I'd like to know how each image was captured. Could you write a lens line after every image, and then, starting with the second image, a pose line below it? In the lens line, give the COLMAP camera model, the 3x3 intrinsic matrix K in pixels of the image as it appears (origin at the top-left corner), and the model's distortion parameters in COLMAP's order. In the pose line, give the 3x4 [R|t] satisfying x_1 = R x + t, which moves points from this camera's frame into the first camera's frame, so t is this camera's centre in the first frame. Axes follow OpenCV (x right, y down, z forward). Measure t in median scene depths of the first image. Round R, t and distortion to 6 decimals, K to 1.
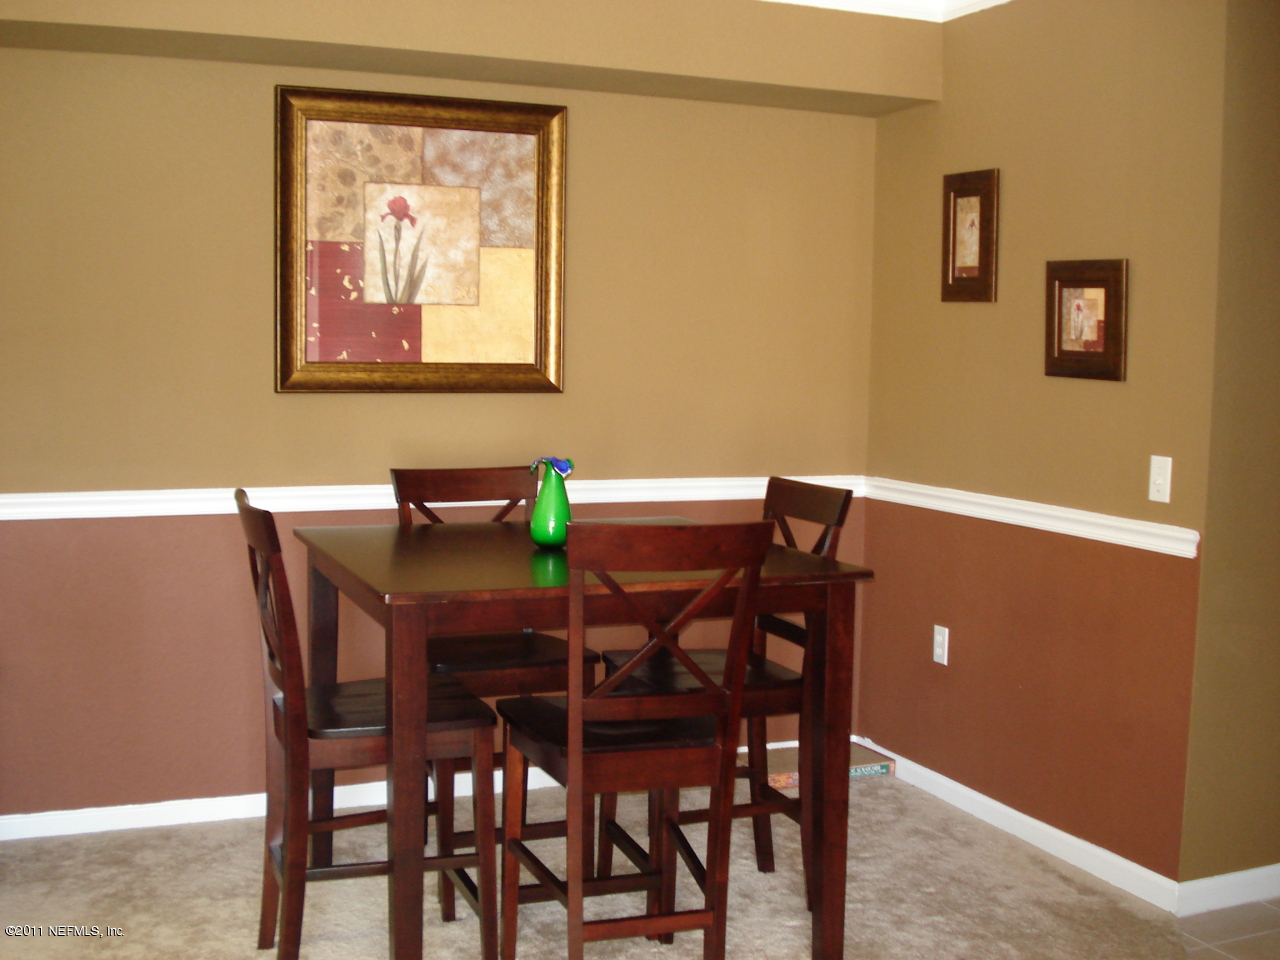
lens RADIAL K [[1452.7, 0, 640.0], [0, 1452.7, 480.0], [0, 0, 1]] dist [-0.075673, -0.013085]
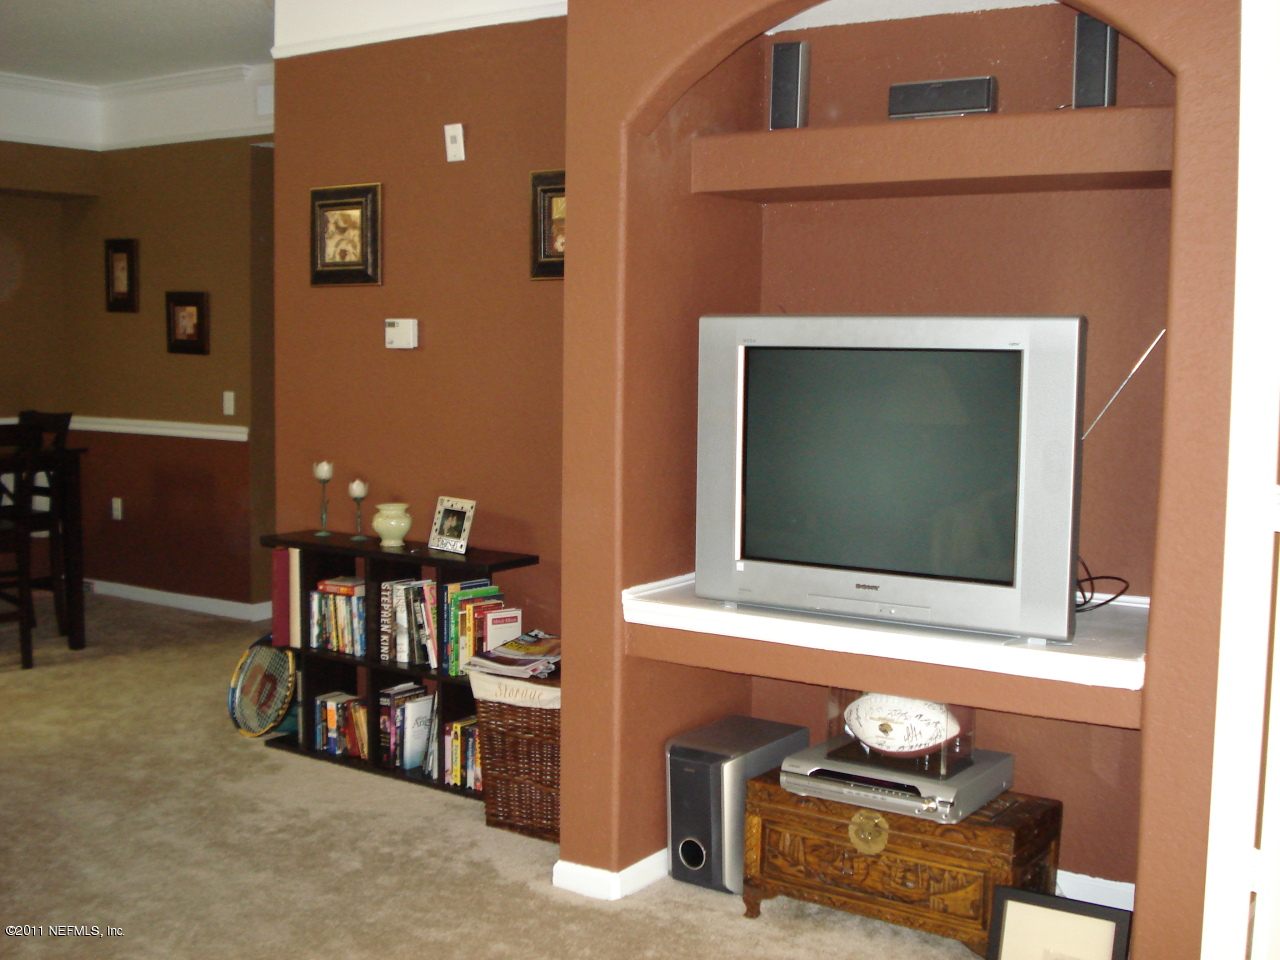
lens RADIAL K [[1452.7, 0, 640.0], [0, 1452.7, 480.0], [0, 0, 1]] dist [-0.075673, -0.013085]
pose [[0.833262, -0.056939, 0.549939, -0.245557], [0.050388, 0.998364, 0.027020, 0.073188], [-0.550578, 0.005196, 0.834767, -0.895754]]
